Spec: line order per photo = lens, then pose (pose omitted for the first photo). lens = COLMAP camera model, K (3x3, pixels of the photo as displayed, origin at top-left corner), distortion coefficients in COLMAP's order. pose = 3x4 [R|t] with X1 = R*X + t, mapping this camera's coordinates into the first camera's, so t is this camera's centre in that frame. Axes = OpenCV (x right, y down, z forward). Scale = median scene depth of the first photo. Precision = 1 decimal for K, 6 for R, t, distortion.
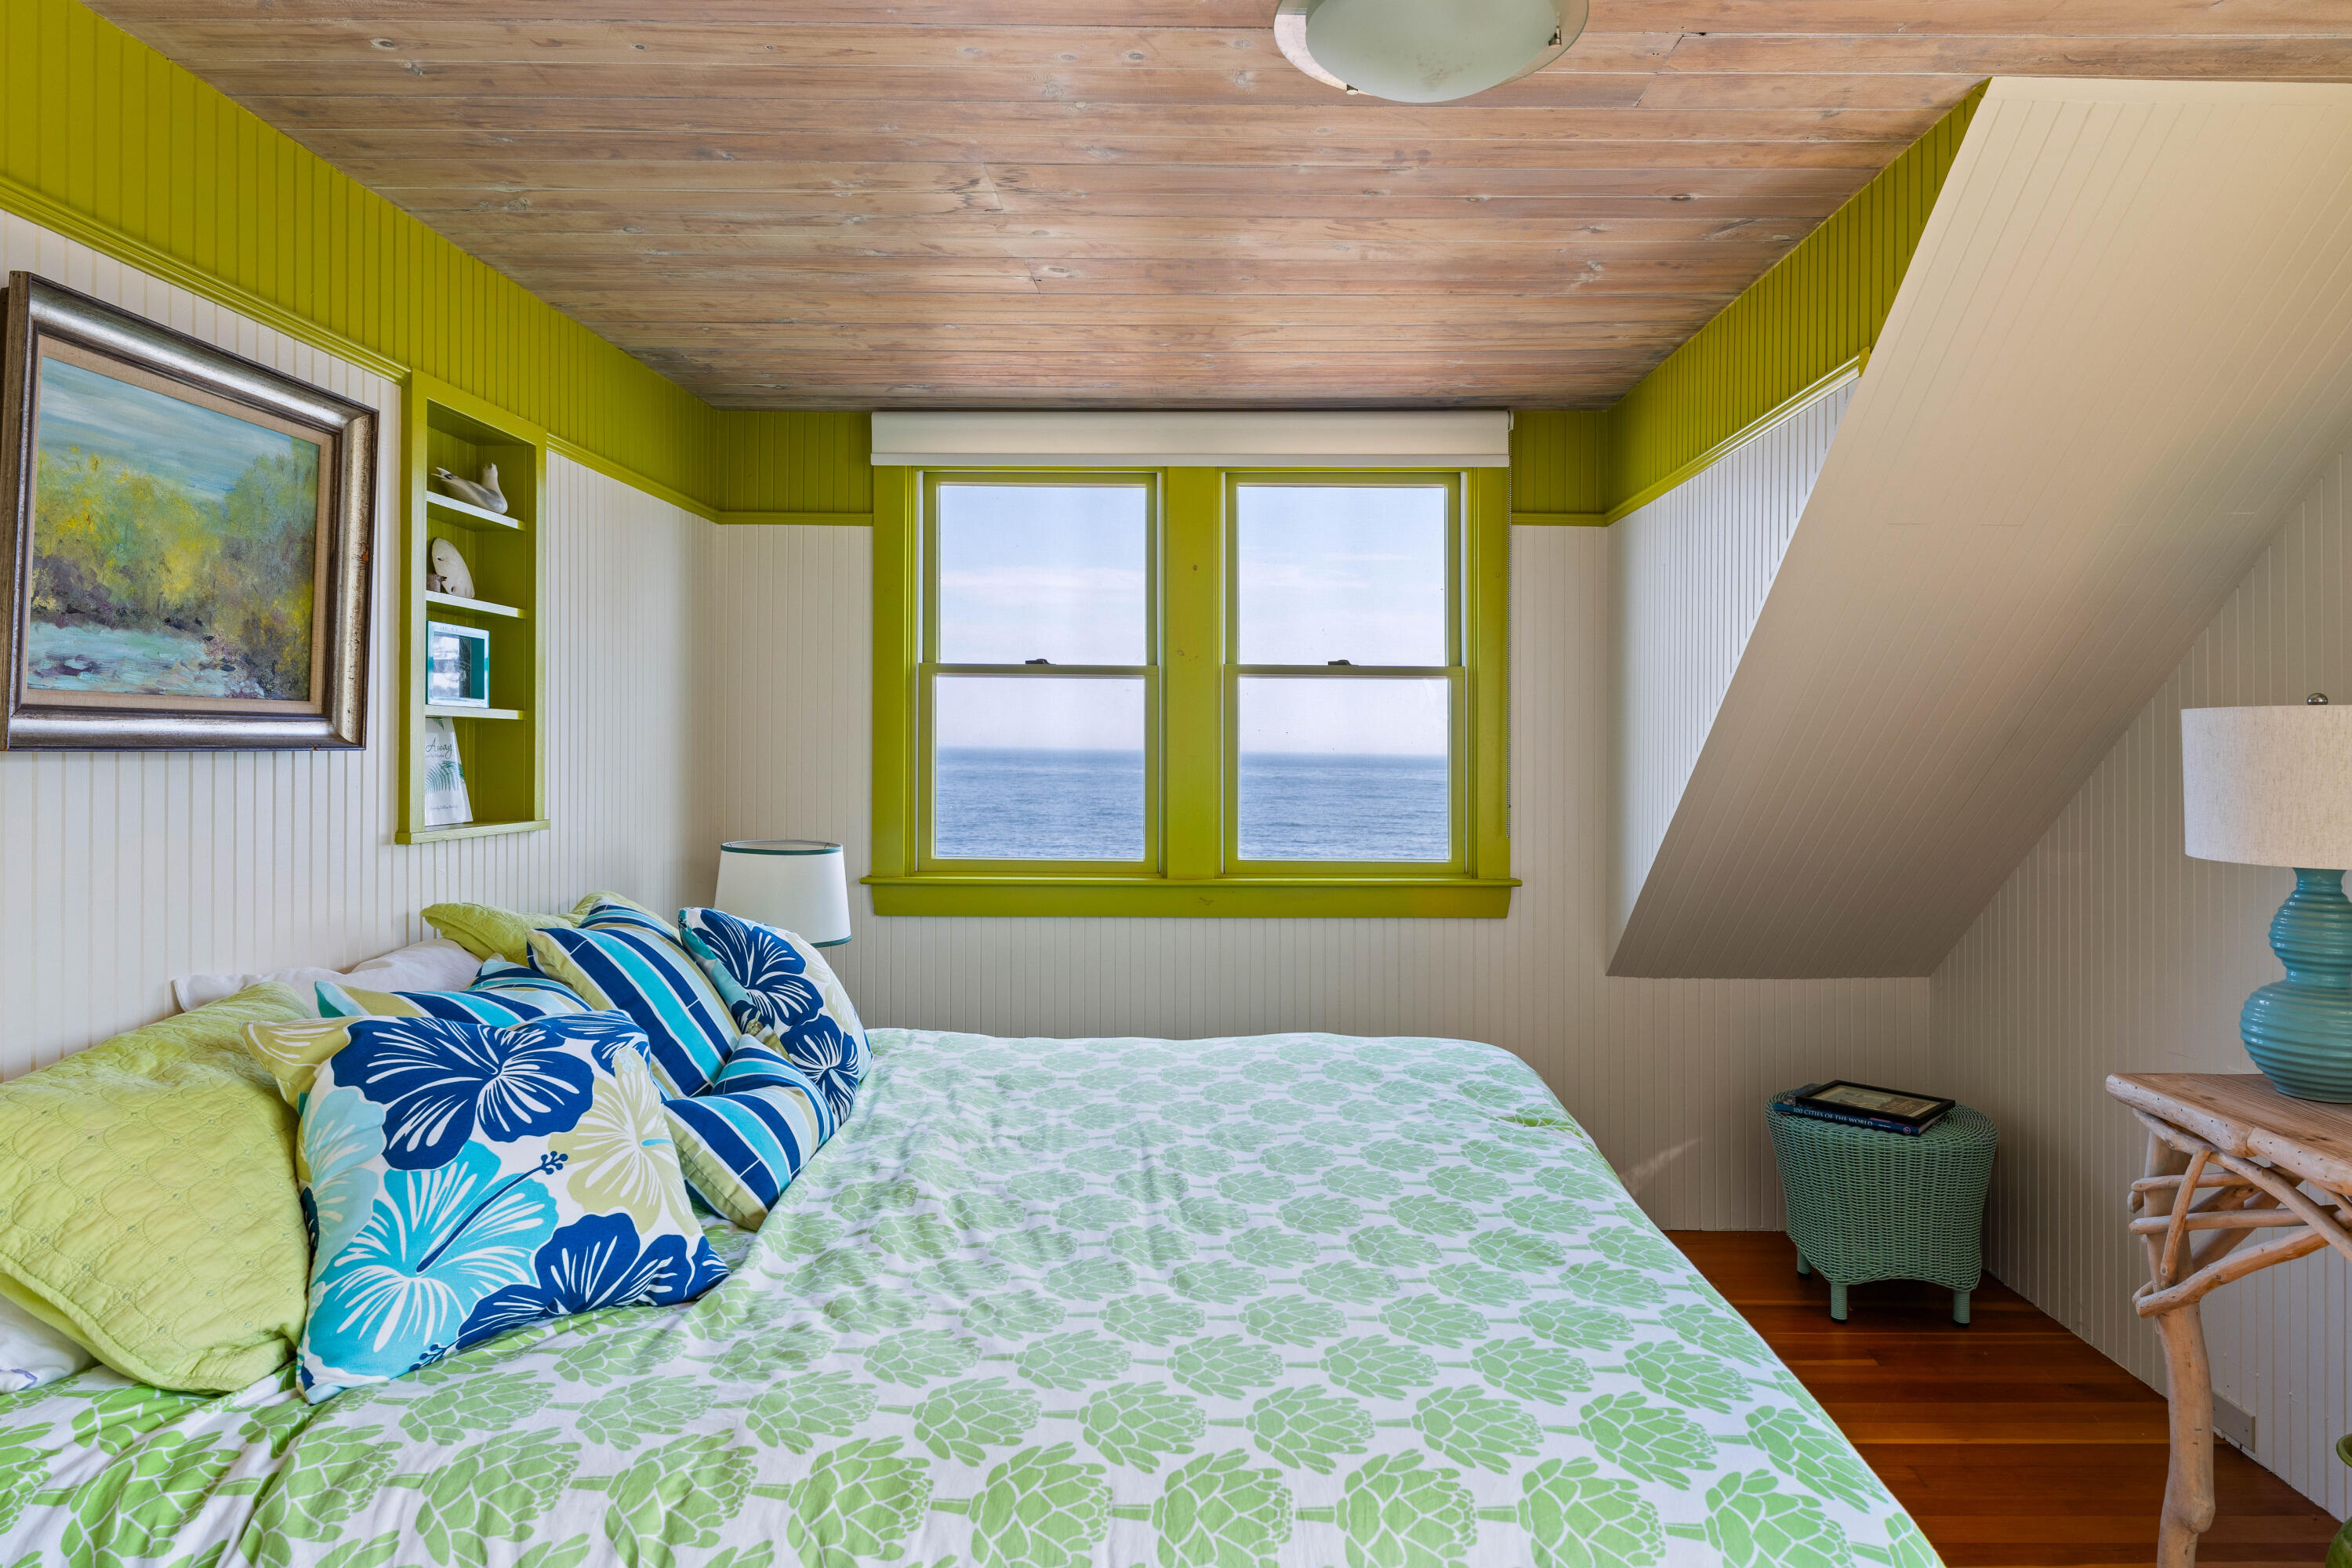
lens RADIAL K [[1438.9, 0, 1184.7], [0, 1438.9, 759.8], [0, 0, 1]] dist [0.006921, 0.001791]
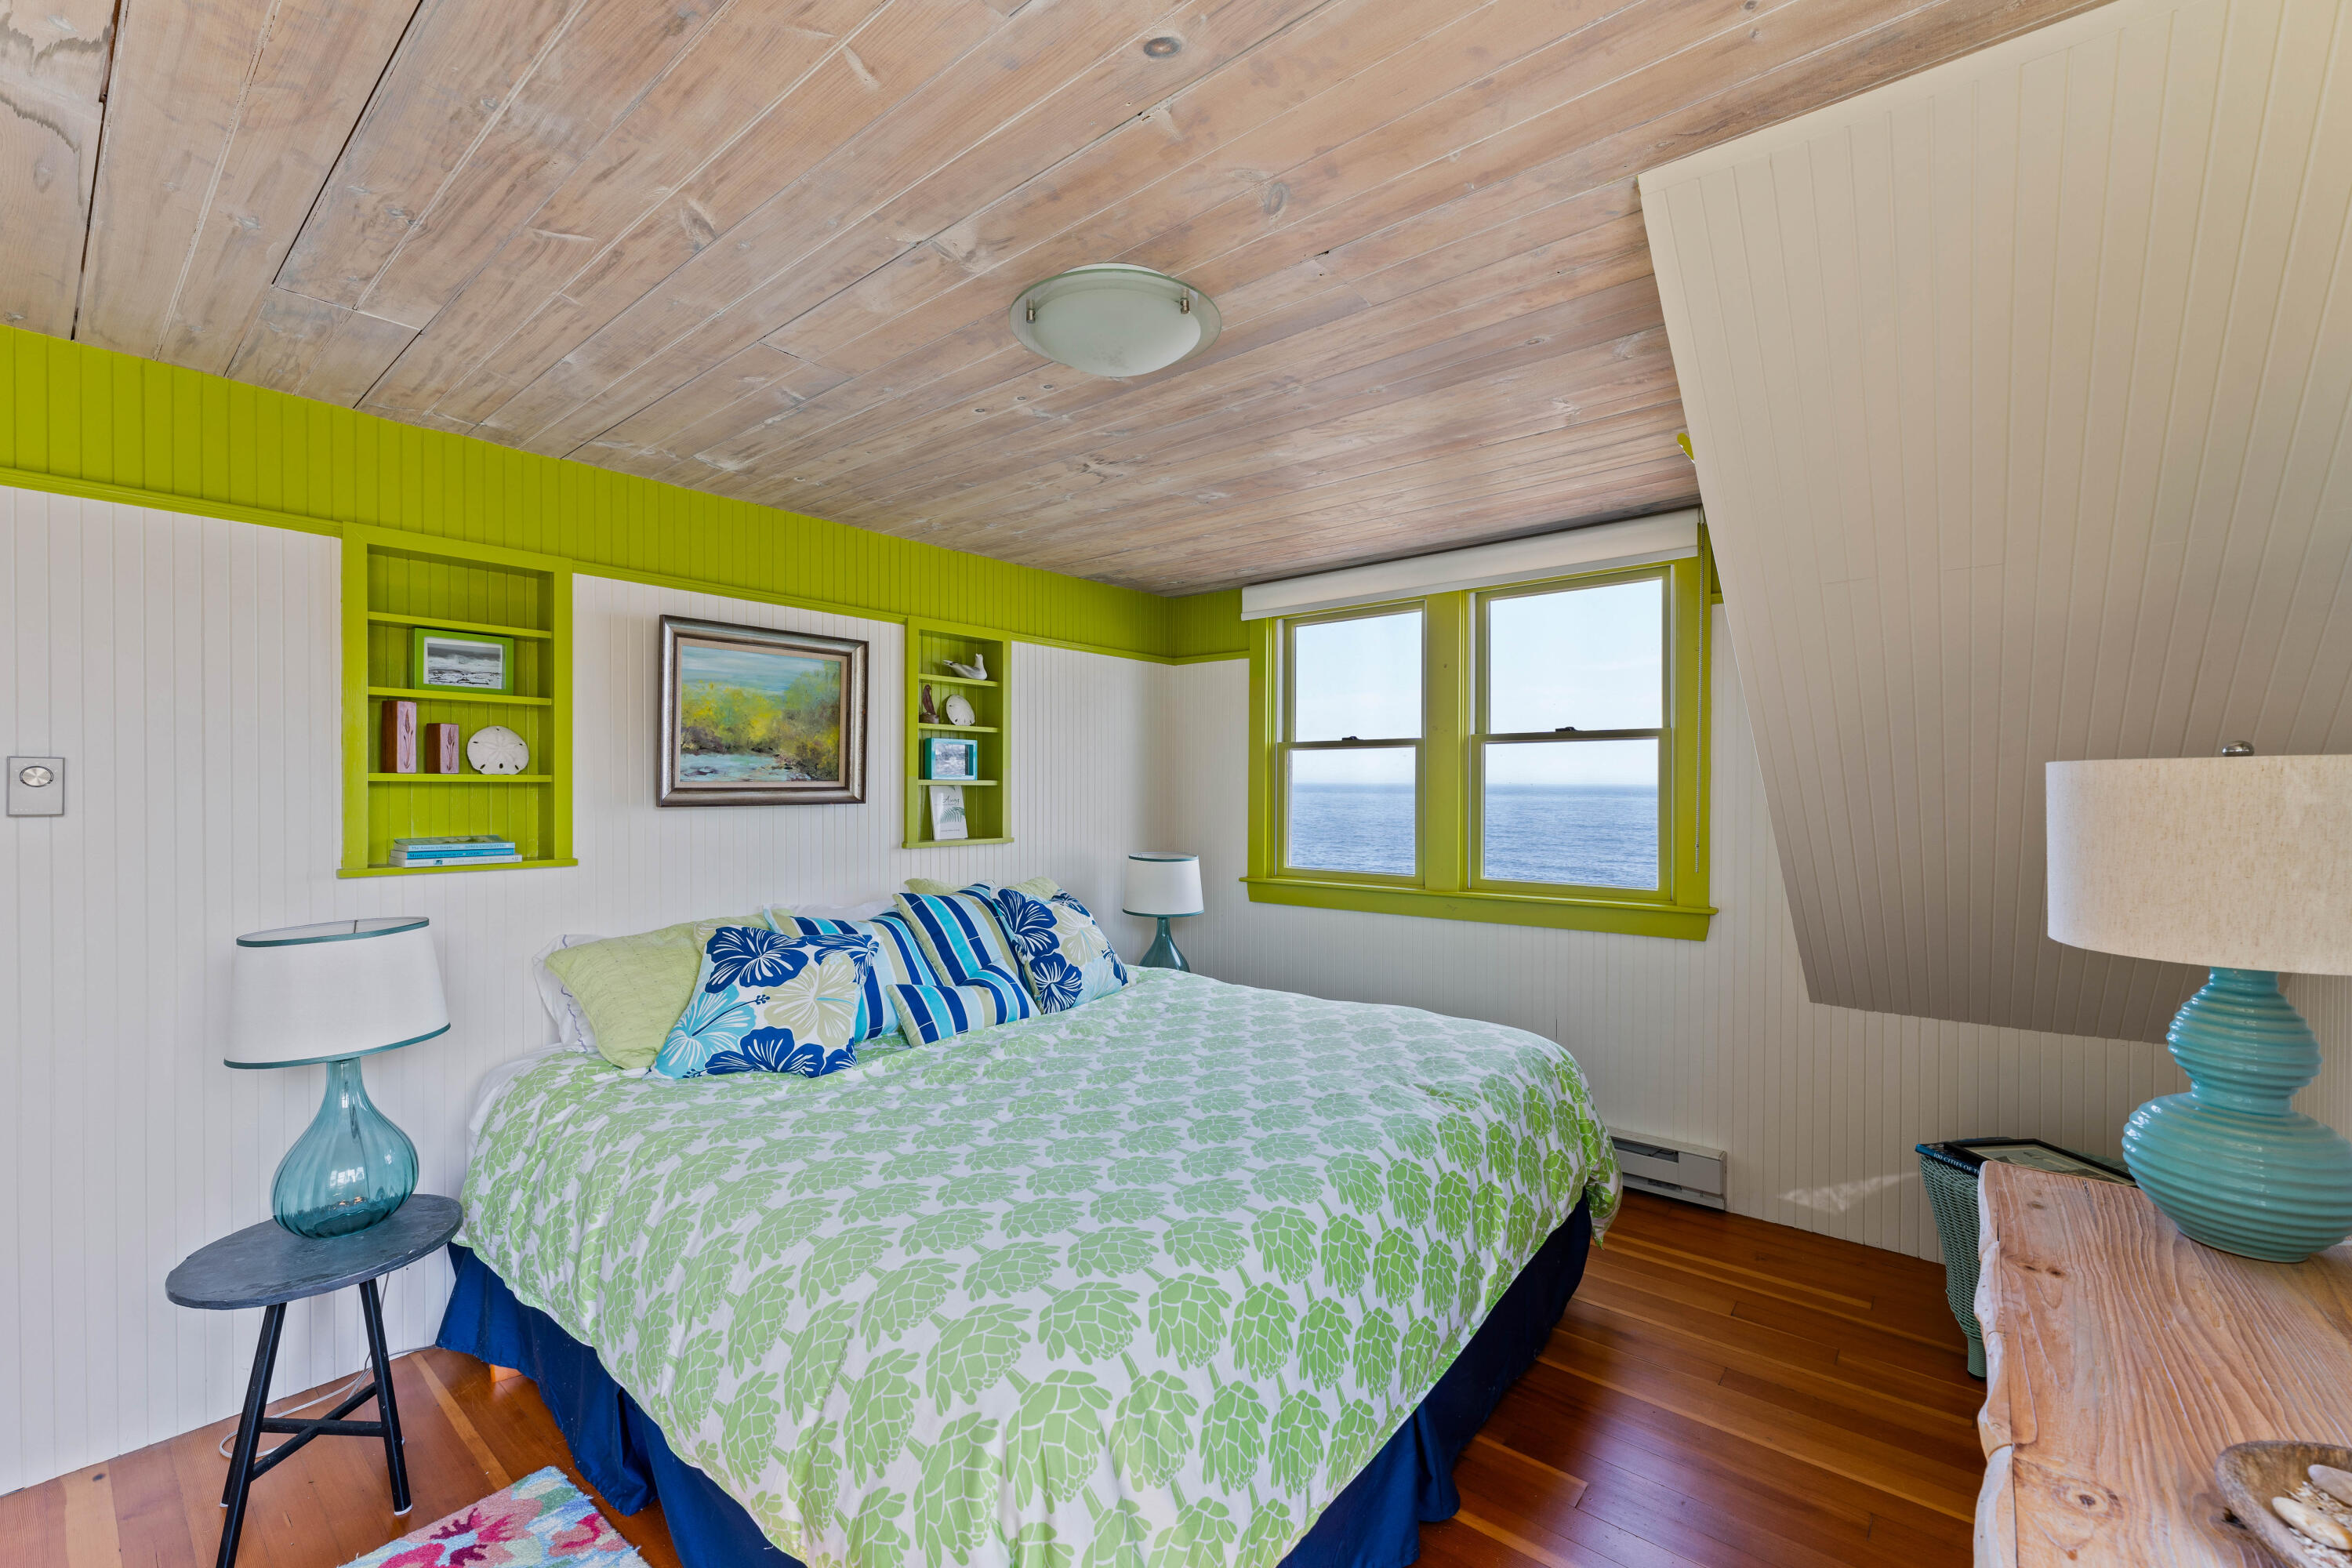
lens RADIAL K [[959.2, 0, 1163.5], [0, 959.2, 807.0], [0, 0, 1]] dist [0.011617, 0.000127]
pose [[0.765342, 0.006095, -0.643595, 0.694550], [0.002895, 0.999912, 0.012912, -0.018815], [0.643617, -0.011746, 0.765258, 0.212202]]
